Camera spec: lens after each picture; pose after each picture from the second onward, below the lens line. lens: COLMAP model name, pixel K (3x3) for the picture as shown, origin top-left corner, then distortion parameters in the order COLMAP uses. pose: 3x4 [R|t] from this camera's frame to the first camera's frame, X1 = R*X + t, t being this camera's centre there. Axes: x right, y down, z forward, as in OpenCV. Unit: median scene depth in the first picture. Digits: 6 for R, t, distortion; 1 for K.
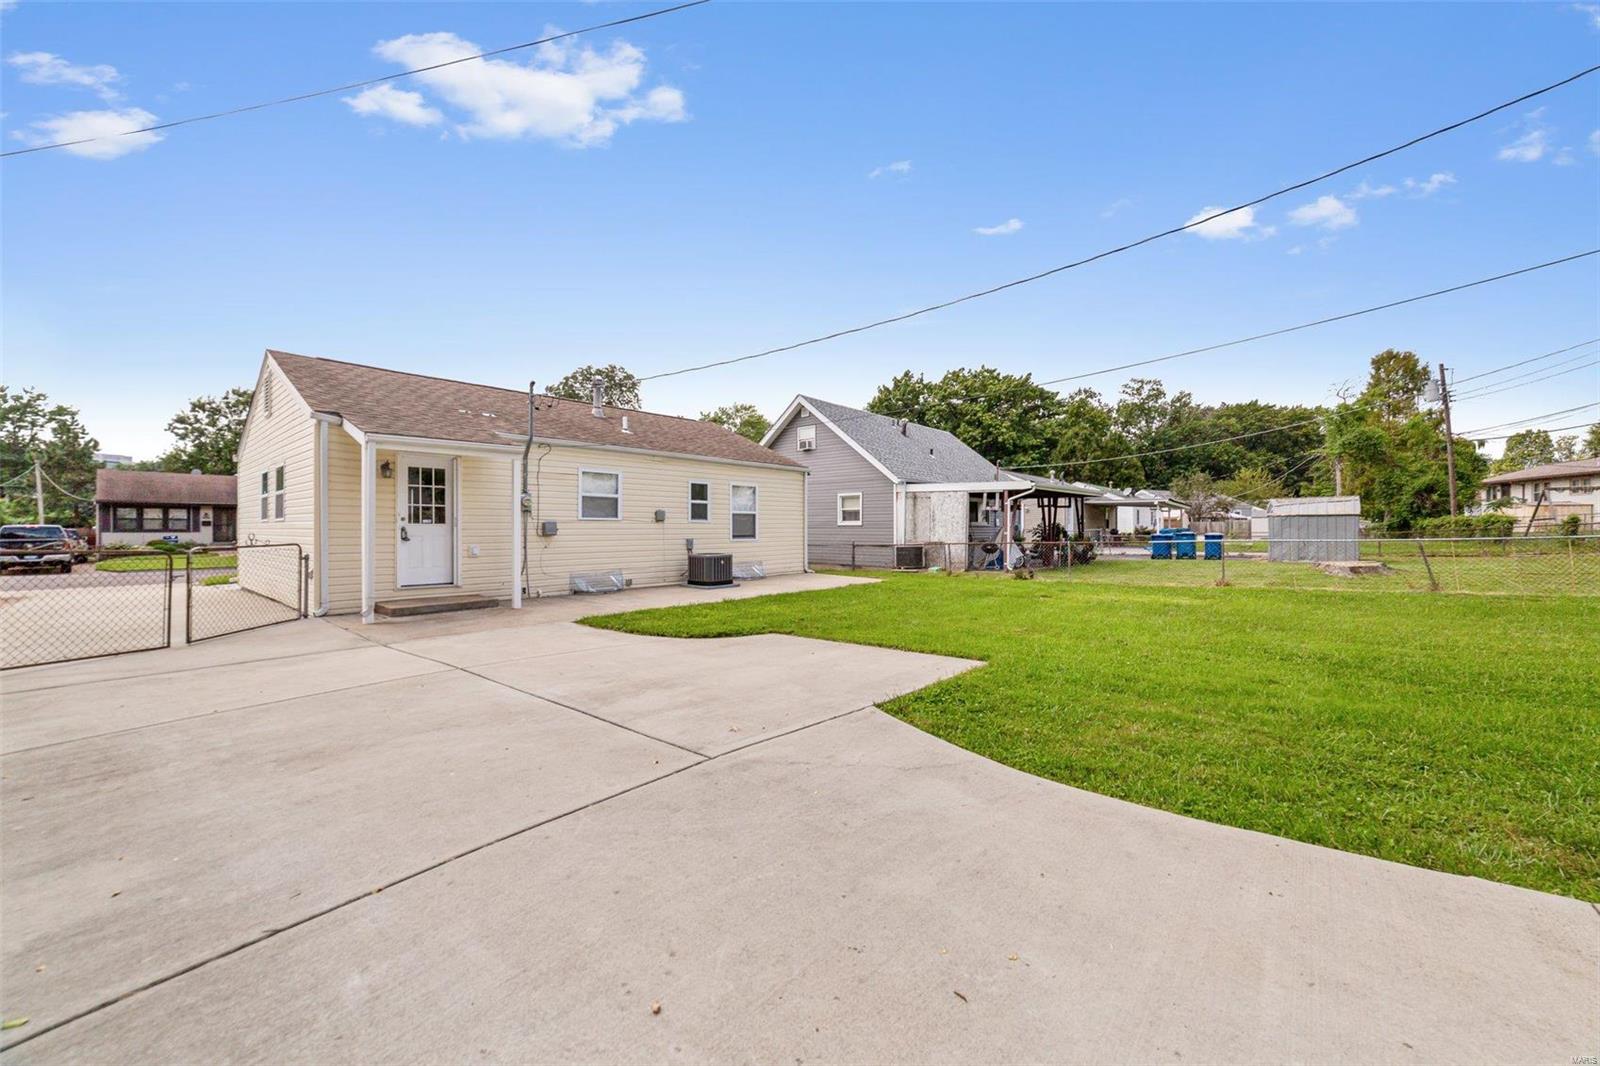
lens RADIAL K [[617.0, 0, 799.9], [0, 617.0, 524.7], [0, 0, 1]] dist [-0.026884, 0.009865]
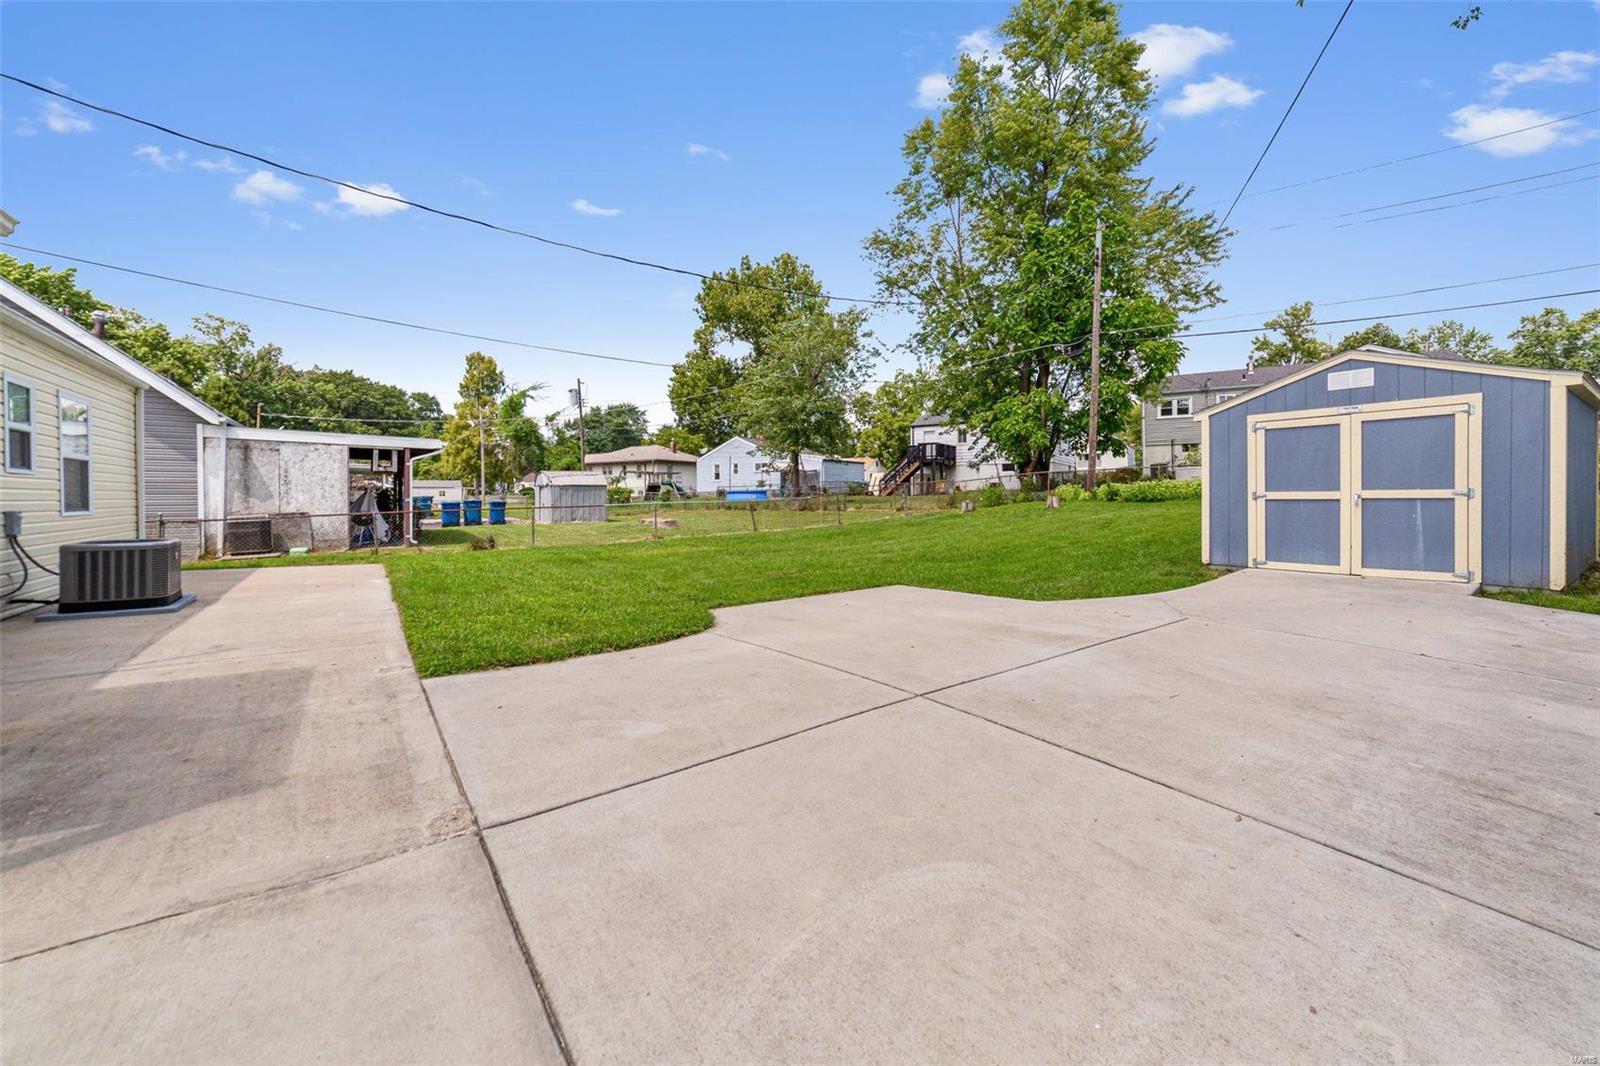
lens RADIAL K [[617.0, 0, 799.9], [0, 617.0, 524.7], [0, 0, 1]] dist [-0.026884, 0.009865]
pose [[0.233931, -0.042743, 0.971313, -0.301730], [-0.003239, 0.998993, 0.044741, 0.007307], [-0.972248, -0.013613, 0.233557, 0.246994]]
